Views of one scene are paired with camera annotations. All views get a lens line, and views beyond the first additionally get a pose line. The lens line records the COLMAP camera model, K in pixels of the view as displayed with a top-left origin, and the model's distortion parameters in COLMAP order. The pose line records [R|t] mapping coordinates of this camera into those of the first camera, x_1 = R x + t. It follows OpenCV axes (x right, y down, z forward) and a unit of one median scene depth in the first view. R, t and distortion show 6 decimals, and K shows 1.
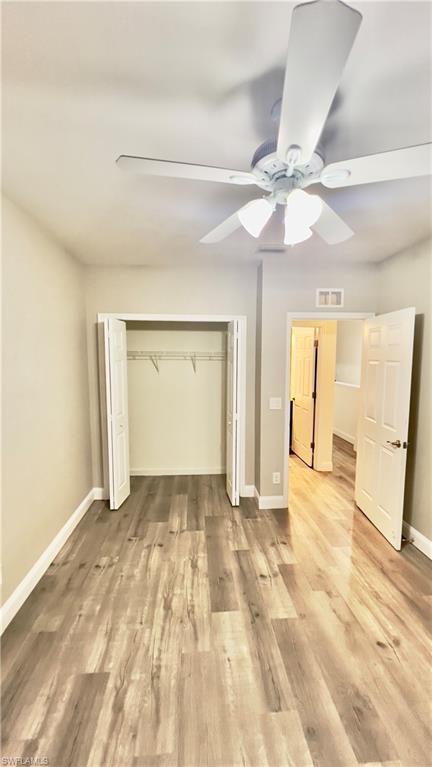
lens RADIAL K [[310.3, 0, 216.0], [0, 310.3, 383.5], [0, 0, 1]] dist [-0.000131, 0.000145]
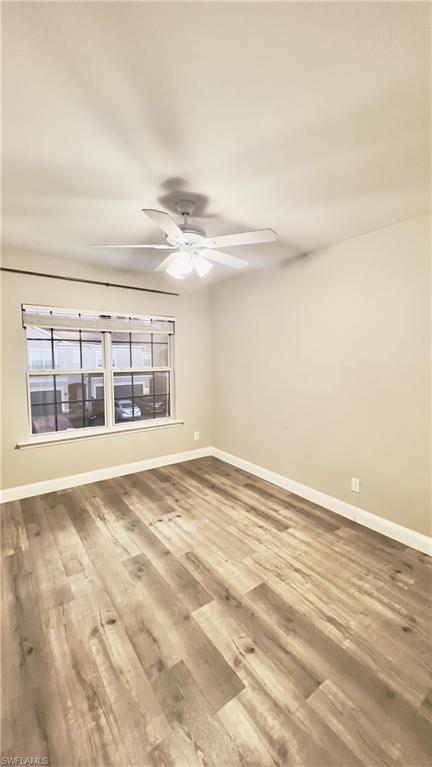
lens RADIAL K [[310.3, 0, 216.0], [0, 310.3, 383.5], [0, 0, 1]] dist [-0.000131, 0.000145]
pose [[-0.852614, 0.044883, -0.520610, 0.637194], [-0.045334, 0.986194, 0.159268, -0.103265], [0.520571, 0.159396, -0.838808, 1.657021]]
